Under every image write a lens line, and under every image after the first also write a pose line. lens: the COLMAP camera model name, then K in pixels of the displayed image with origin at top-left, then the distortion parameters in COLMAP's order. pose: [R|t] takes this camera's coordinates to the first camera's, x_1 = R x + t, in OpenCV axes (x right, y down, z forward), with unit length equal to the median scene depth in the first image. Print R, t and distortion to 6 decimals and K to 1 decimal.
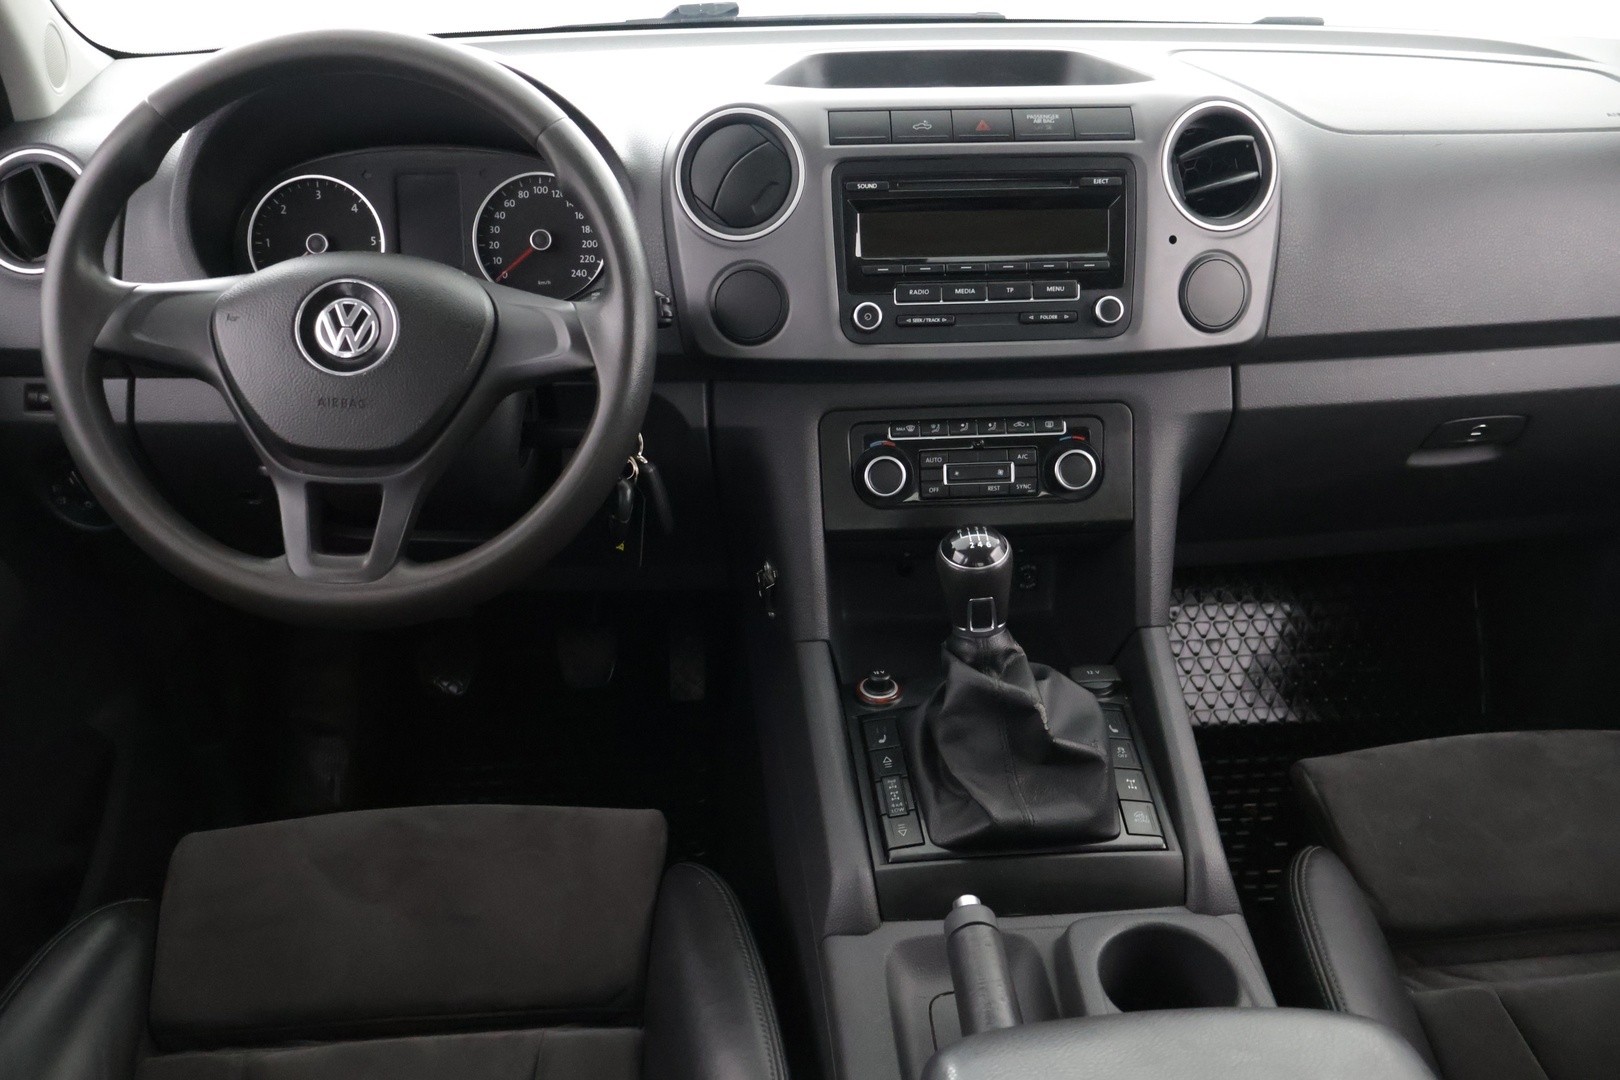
lens RADIAL K [[1361.3, 0, 810.0], [0, 1361.3, 540.0], [0, 0, 1]] dist [-0.005421, 0.008972]
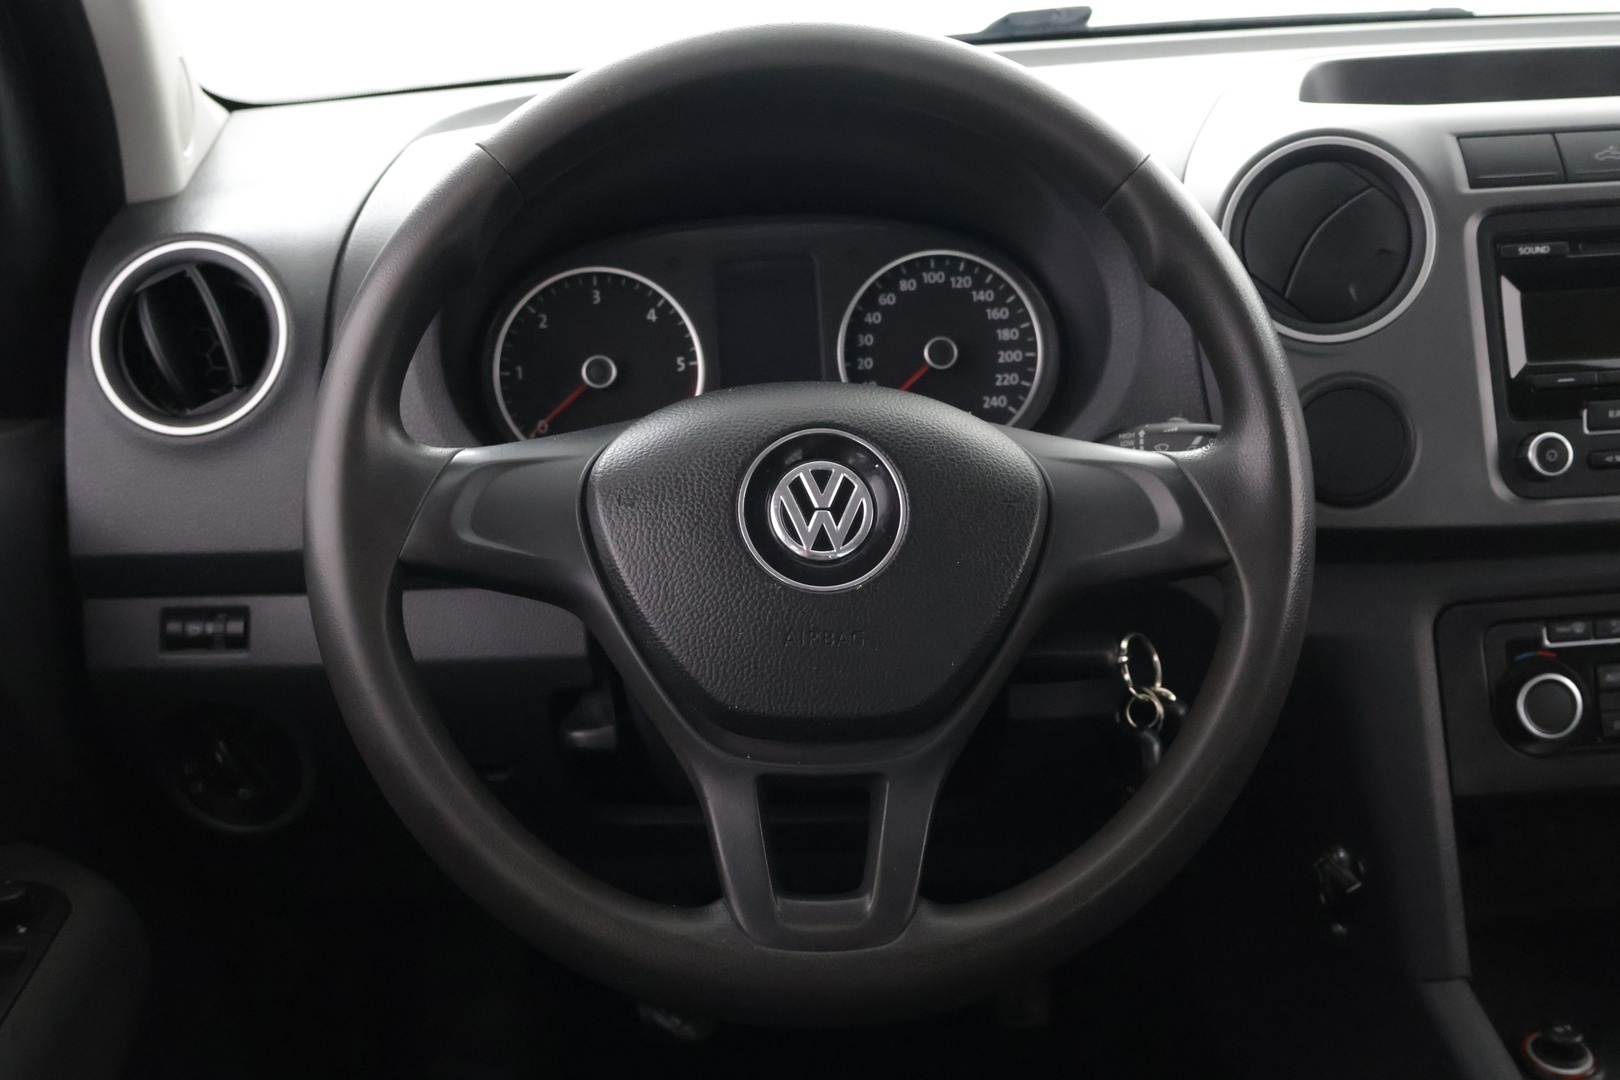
lens RADIAL K [[1734.7, 0, 810.0], [0, 1734.7, 540.0], [0, 0, 1]] dist [0.000061, 0.015840]
pose [[0.999302, -0.036938, 0.005502, -0.288704], [0.037309, 0.994004, -0.102785, -0.054041], [-0.001673, 0.102919, 0.994688, 0.205360]]
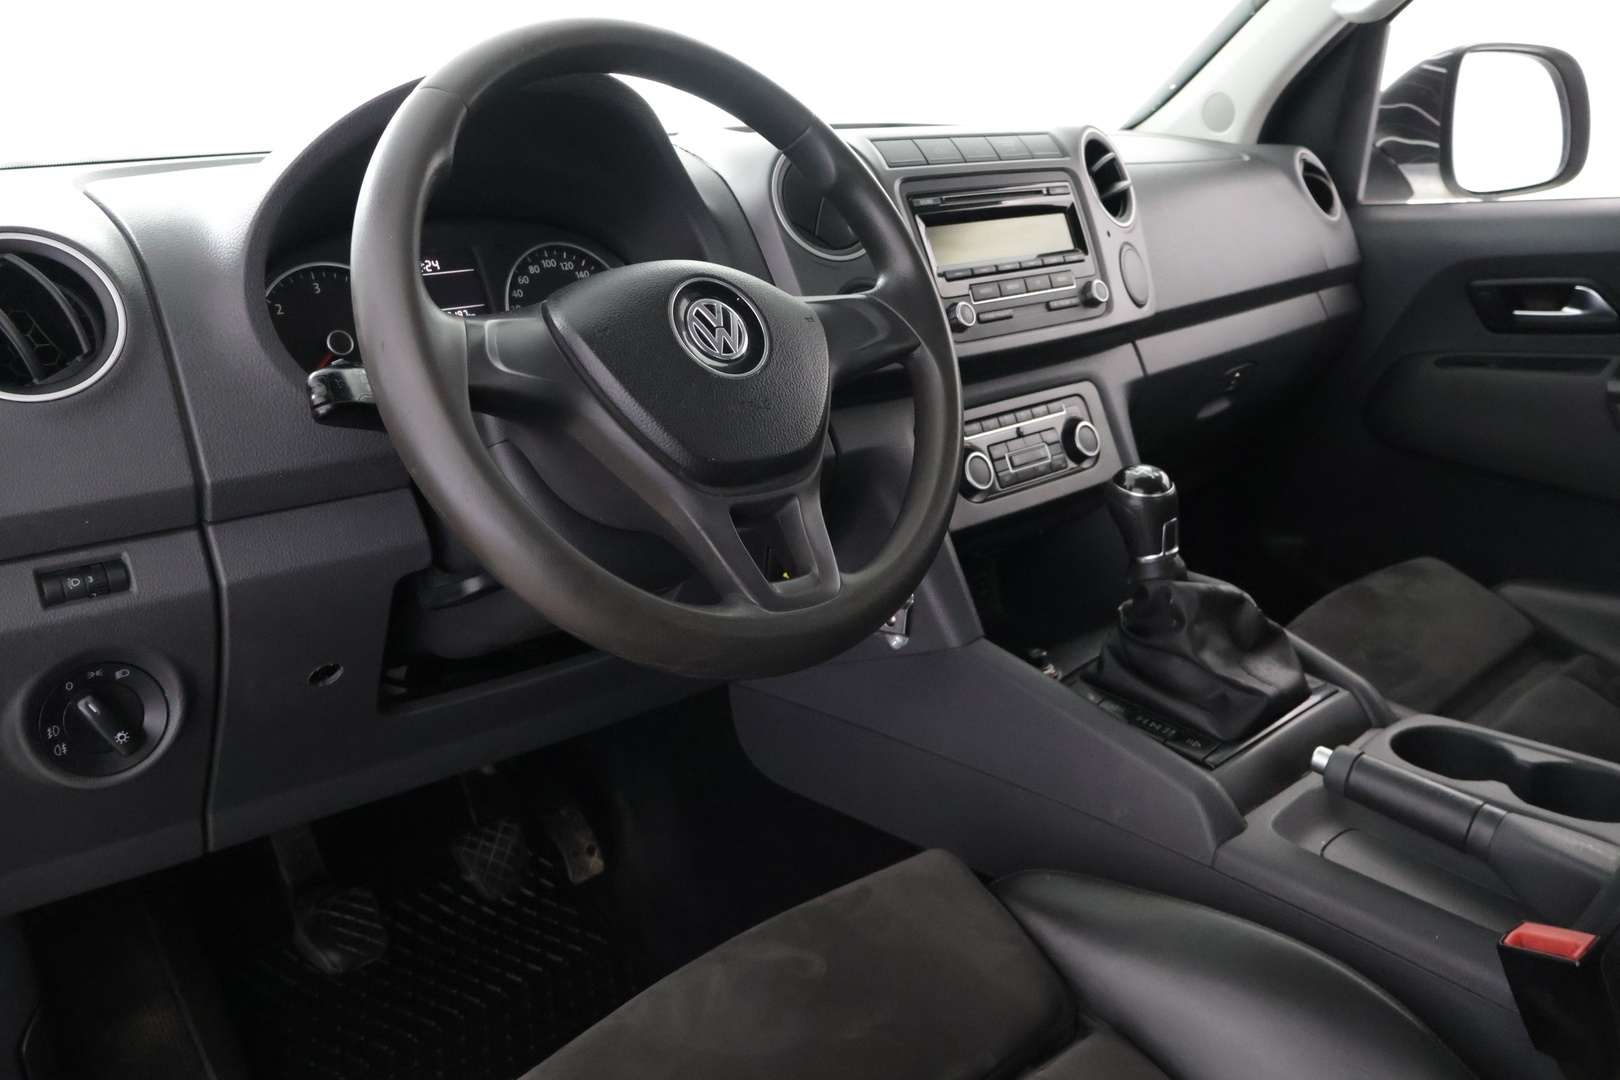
lens RADIAL K [[1361.3, 0, 810.0], [0, 1361.3, 540.0], [0, 0, 1]] dist [-0.005421, 0.008972]
pose [[0.771511, -0.203349, 0.602844, -0.701676], [0.319582, 0.943194, -0.090842, 0.058251], [-0.550126, 0.262744, 0.792671, 0.255875]]
